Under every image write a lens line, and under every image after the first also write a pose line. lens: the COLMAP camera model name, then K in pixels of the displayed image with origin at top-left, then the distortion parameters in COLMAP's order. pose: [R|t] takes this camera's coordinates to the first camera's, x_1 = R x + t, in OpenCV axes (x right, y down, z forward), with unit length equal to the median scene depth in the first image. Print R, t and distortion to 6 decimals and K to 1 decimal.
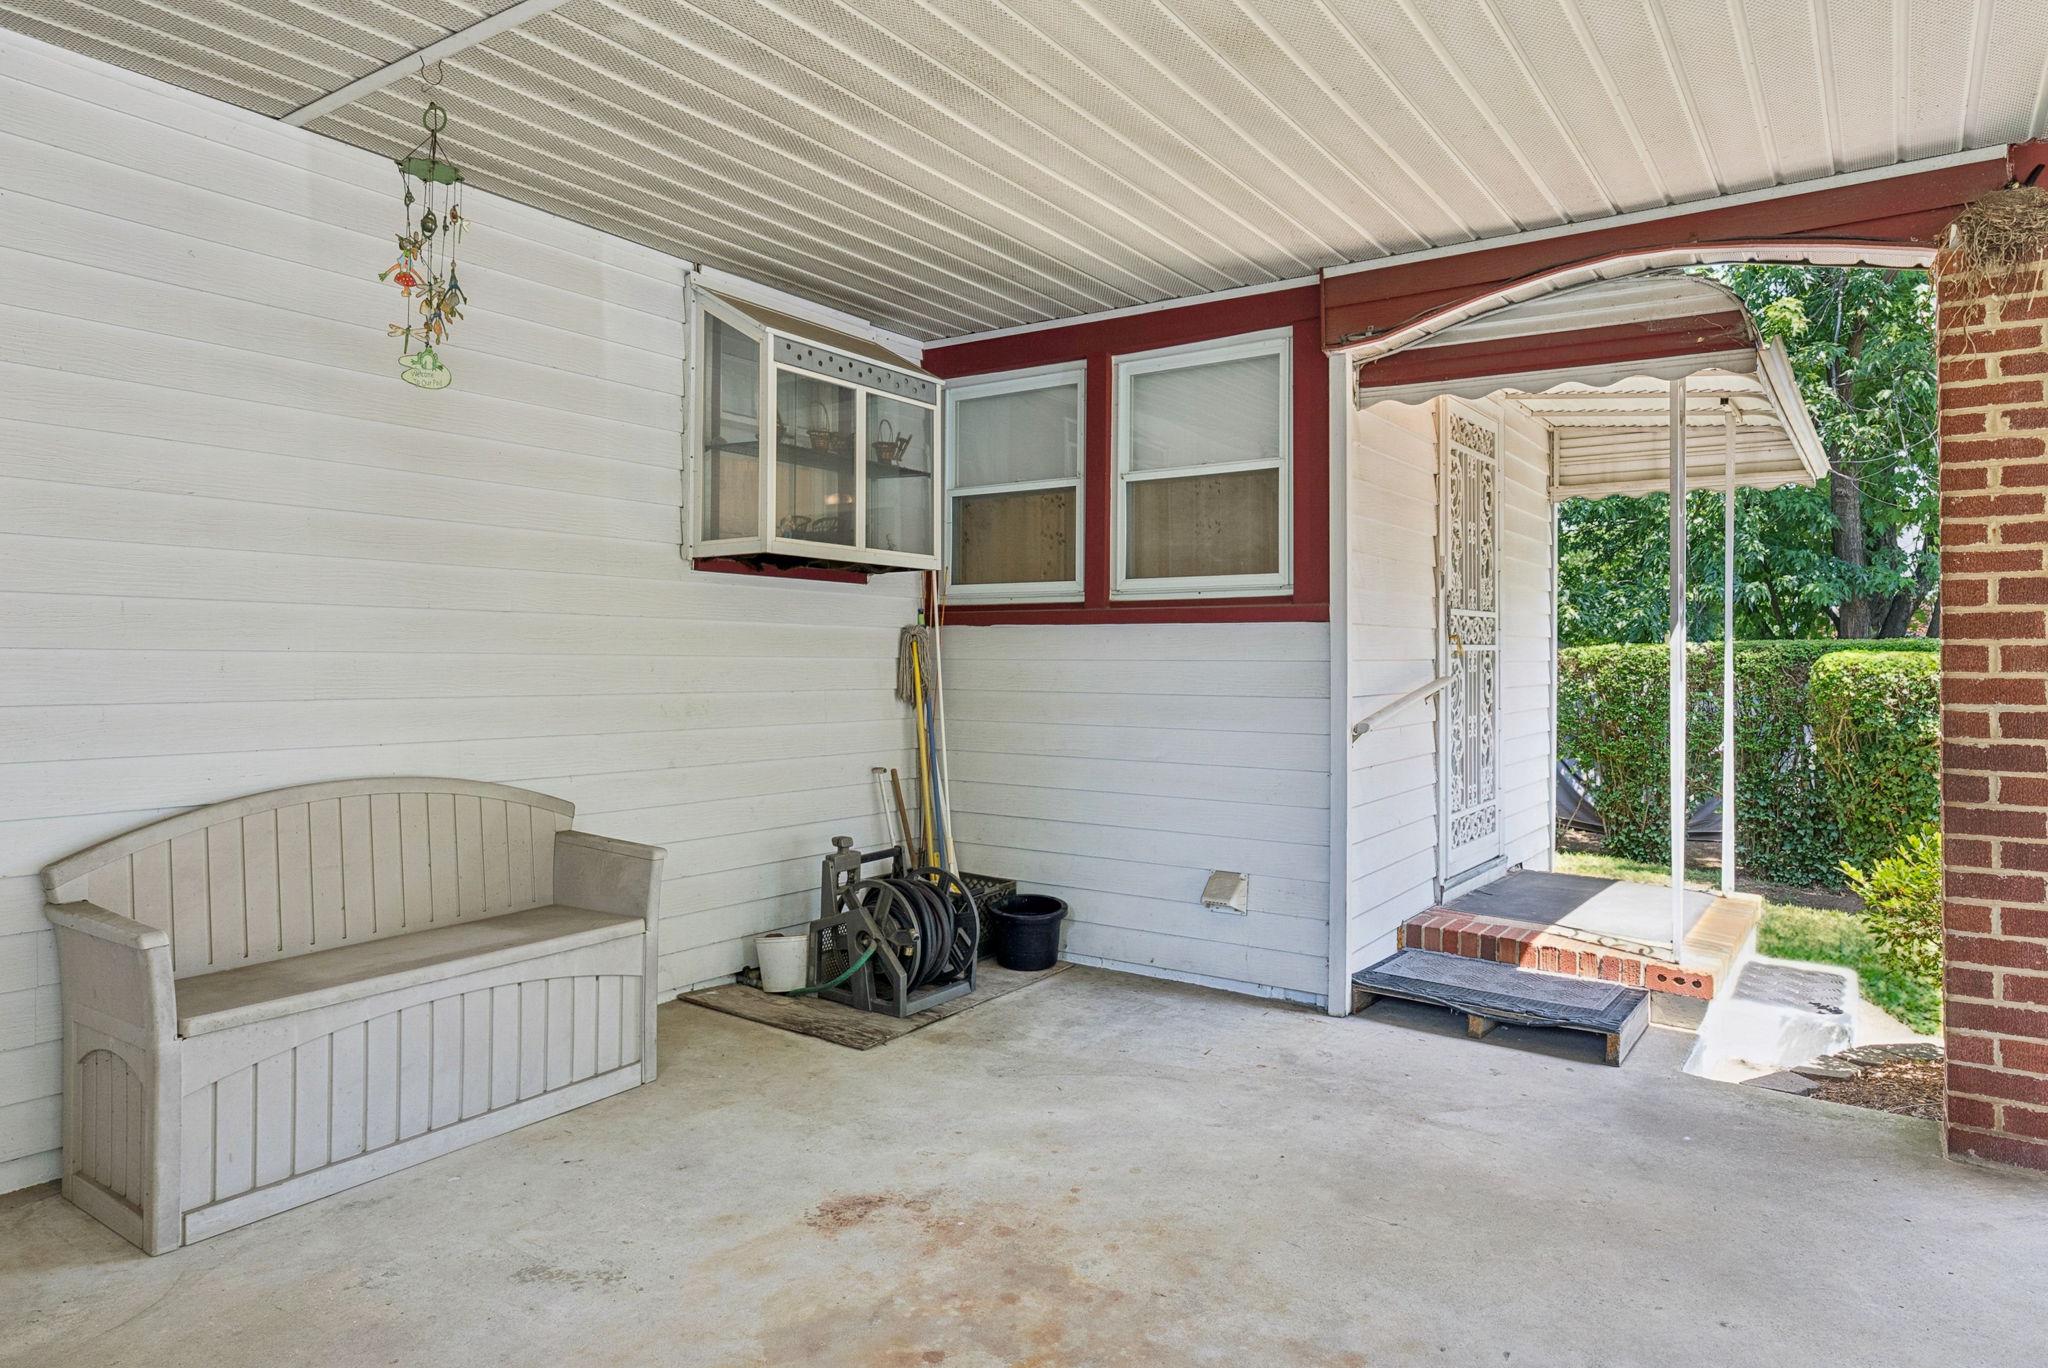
lens RADIAL K [[1239.3, 0, 1019.2], [0, 1239.3, 627.8], [0, 0, 1]] dist [-0.005755, -0.000338]
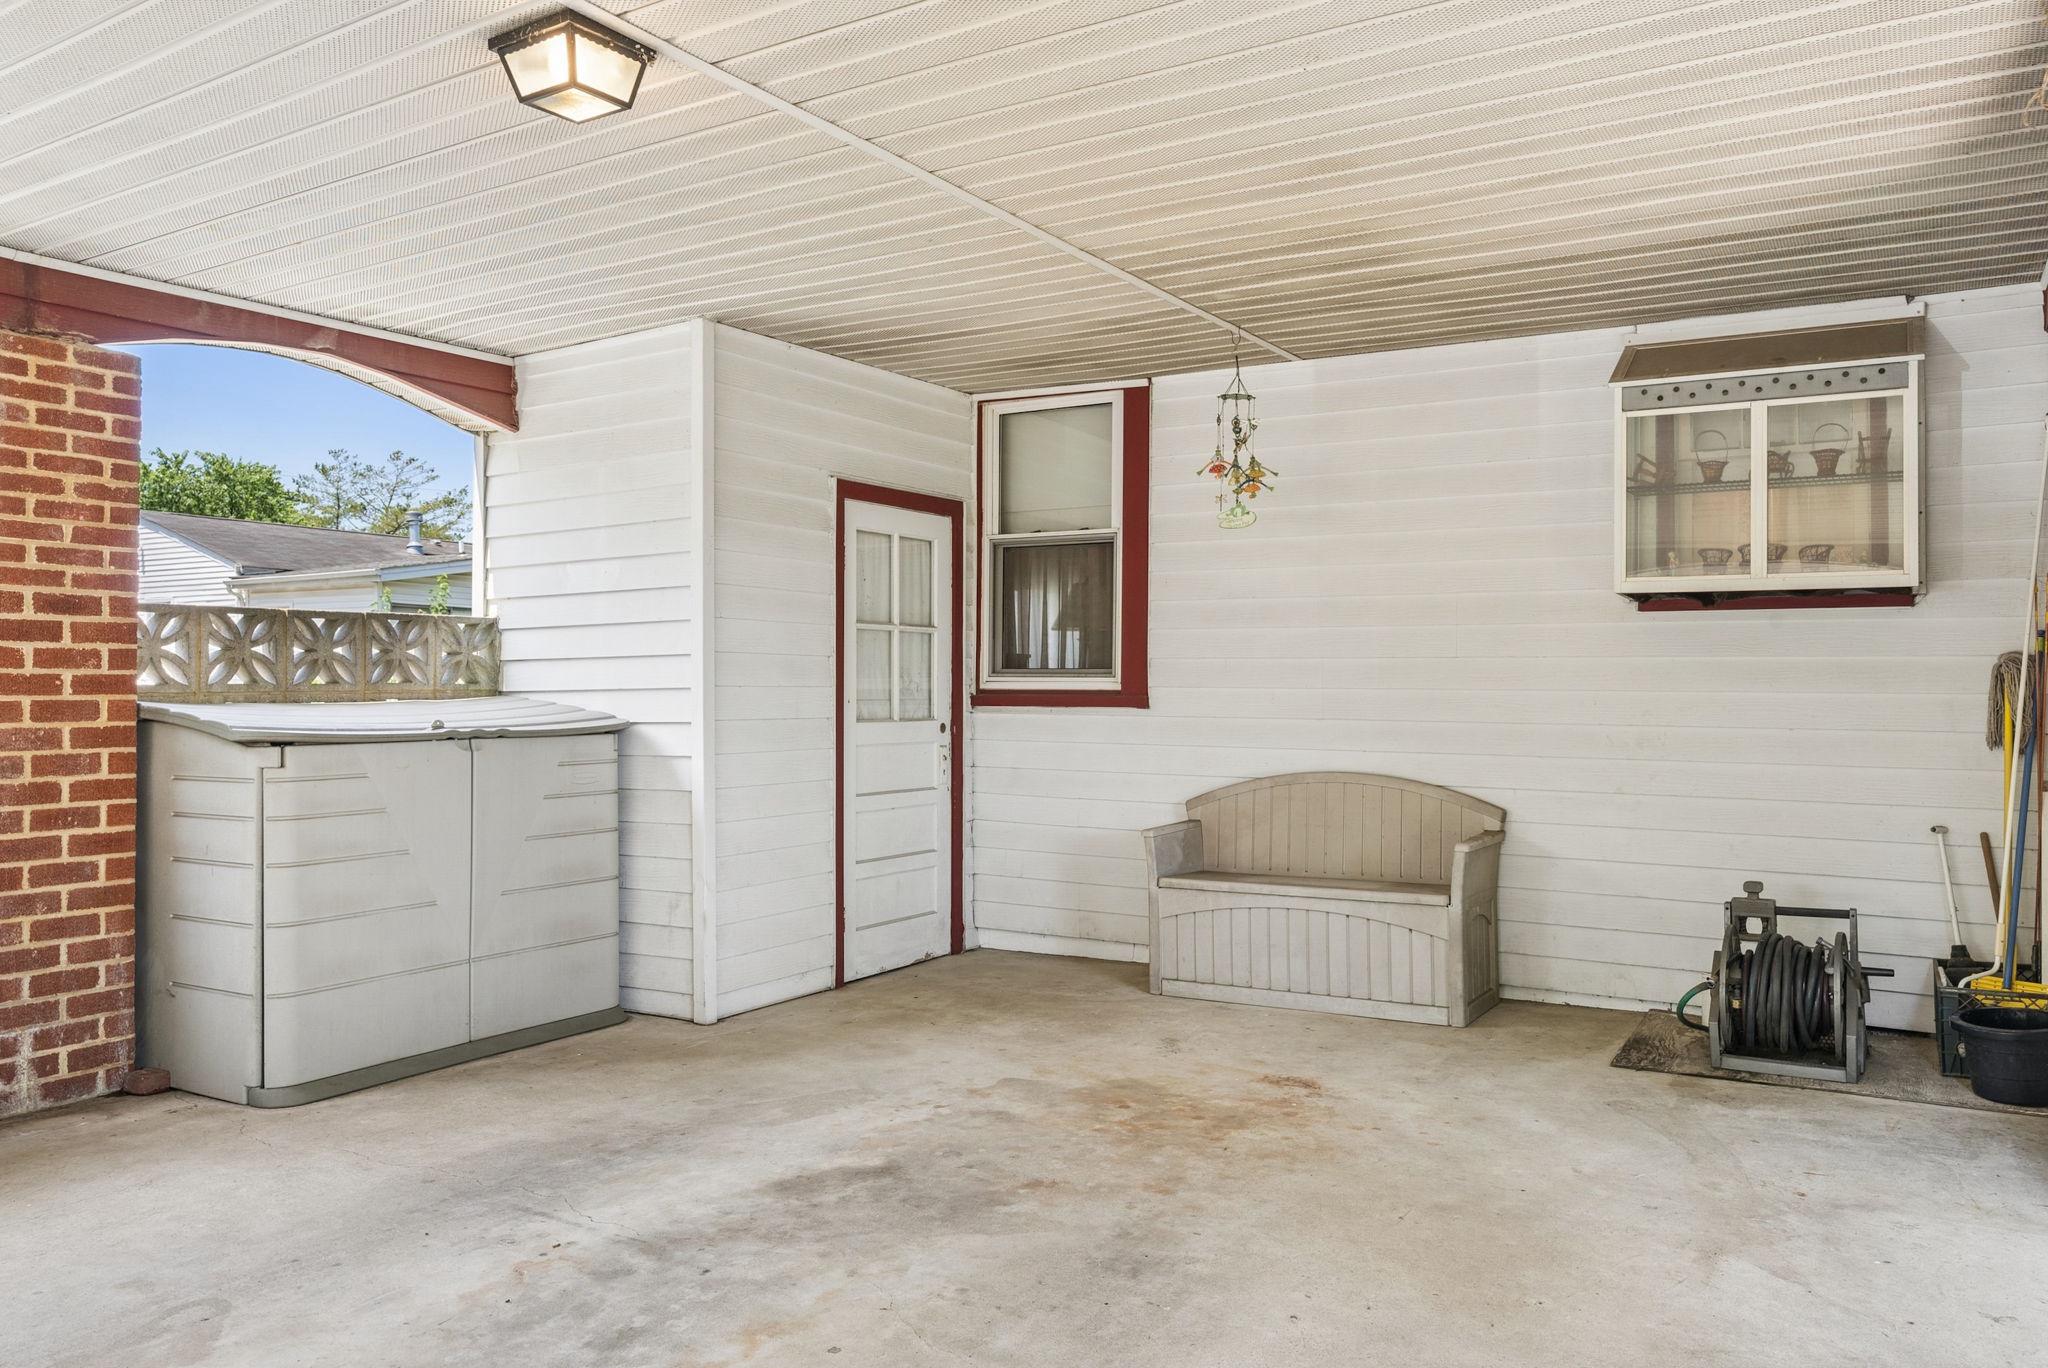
lens RADIAL K [[1517.3, 0, 1024.0], [0, 1517.3, 684.0], [0, 0, 1]] dist [-0.002380, -0.000773]
pose [[0.066355, -0.009880, -0.997747, 1.446443], [0.016594, 0.999824, -0.008797, 0.026729], [0.997658, -0.015973, 0.066507, 0.544178]]
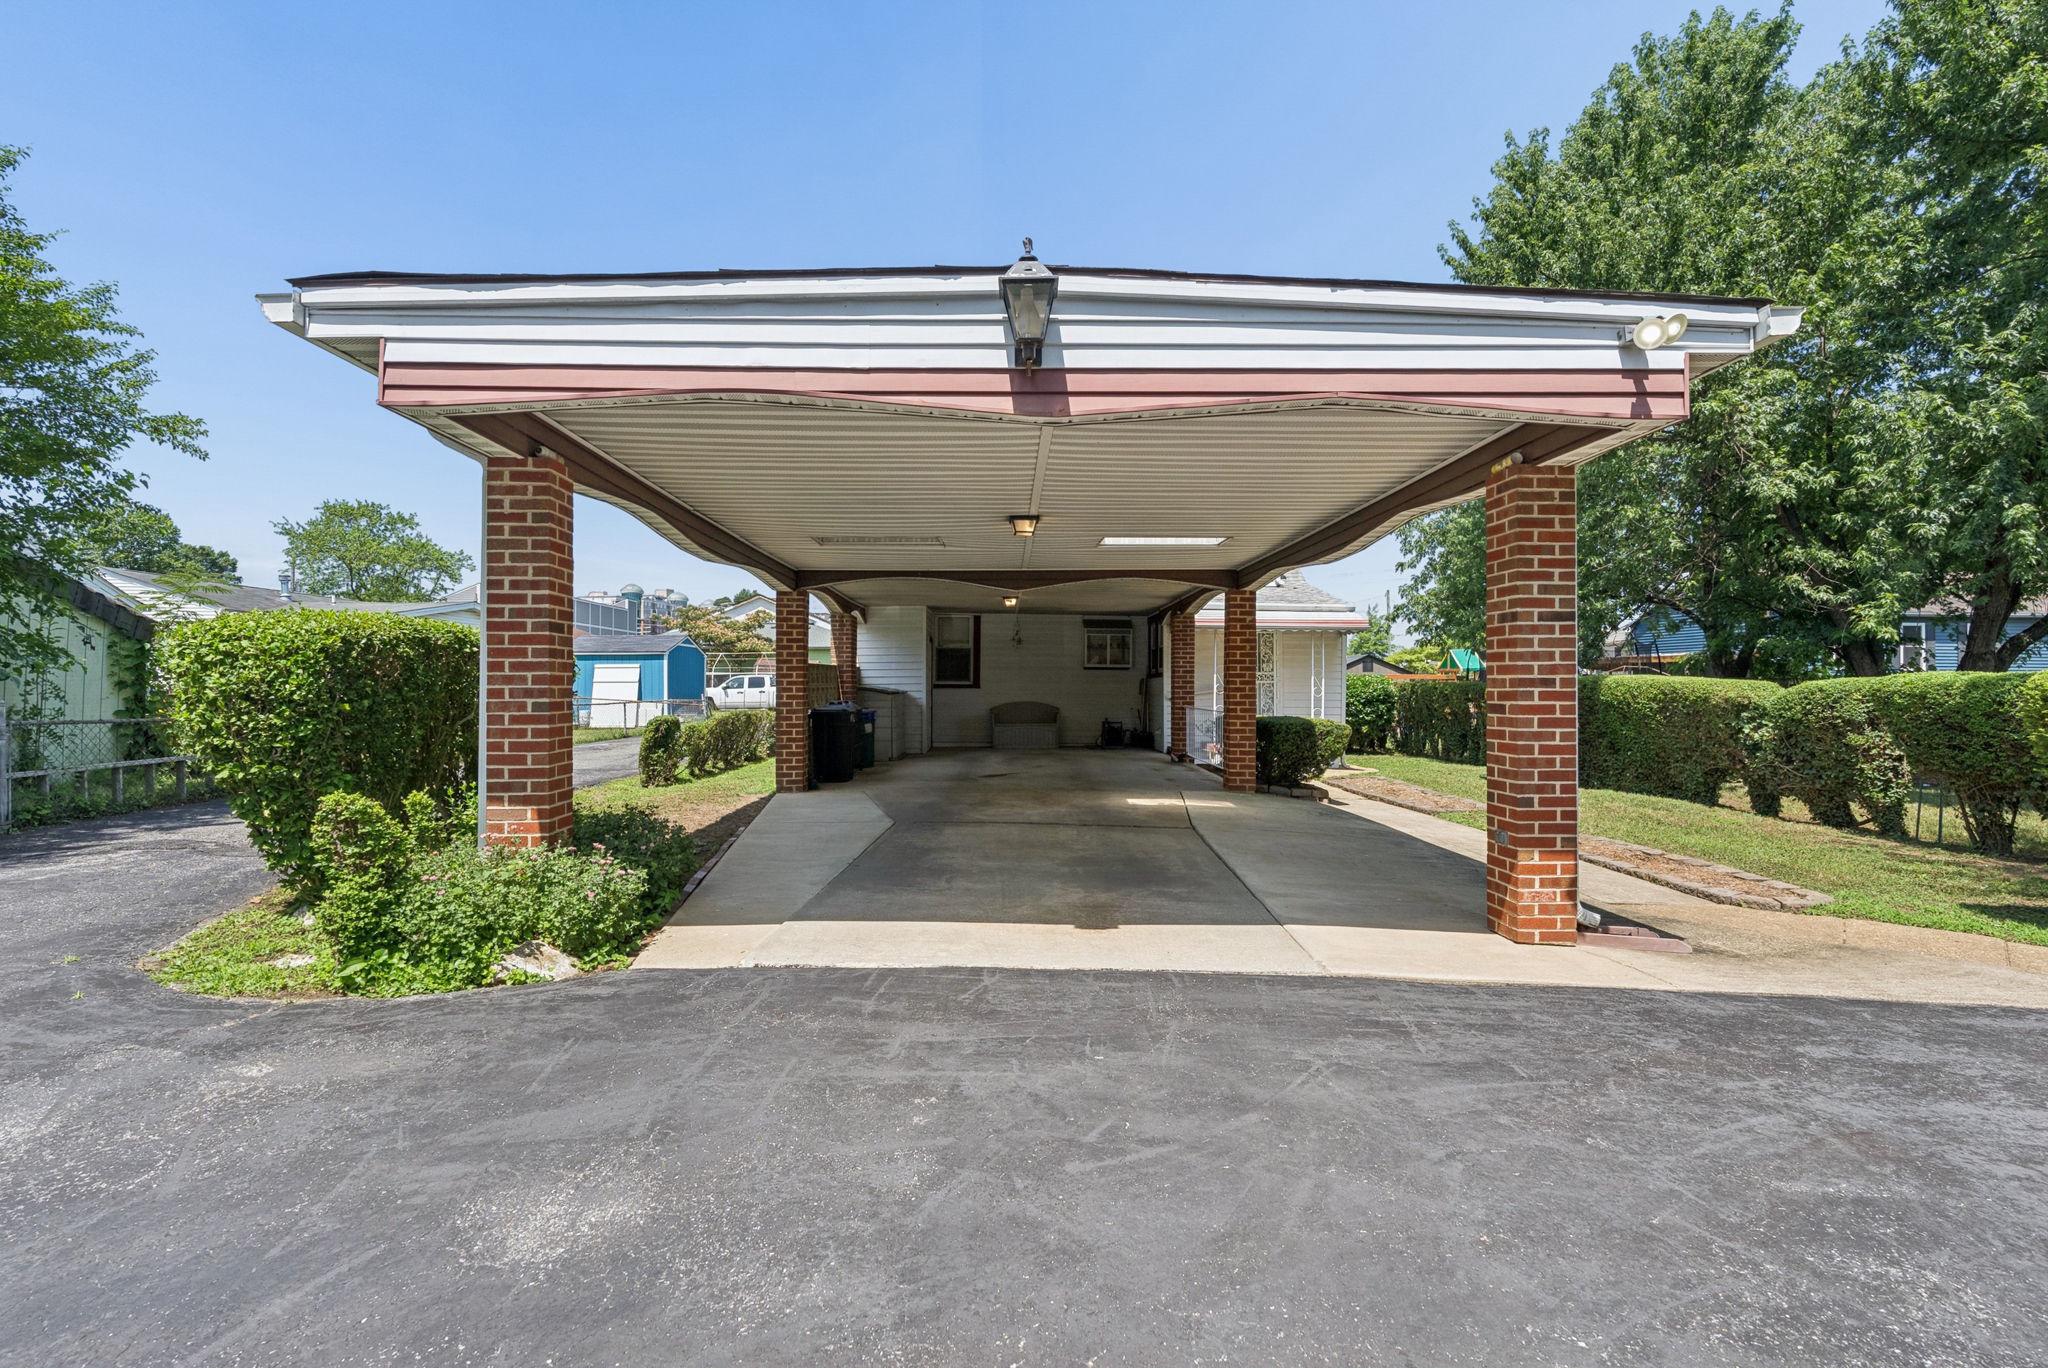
lens RADIAL K [[930.0, 0, 1015.0], [0, 930.0, 674.5], [0, 0, 1]] dist [-0.001542, 0.000330]
pose [[0.588149, -0.015663, -0.808601, 4.287313], [0.014960, 0.999852, -0.008487, 0.011056], [0.808614, -0.007105, 0.588296, -2.527097]]
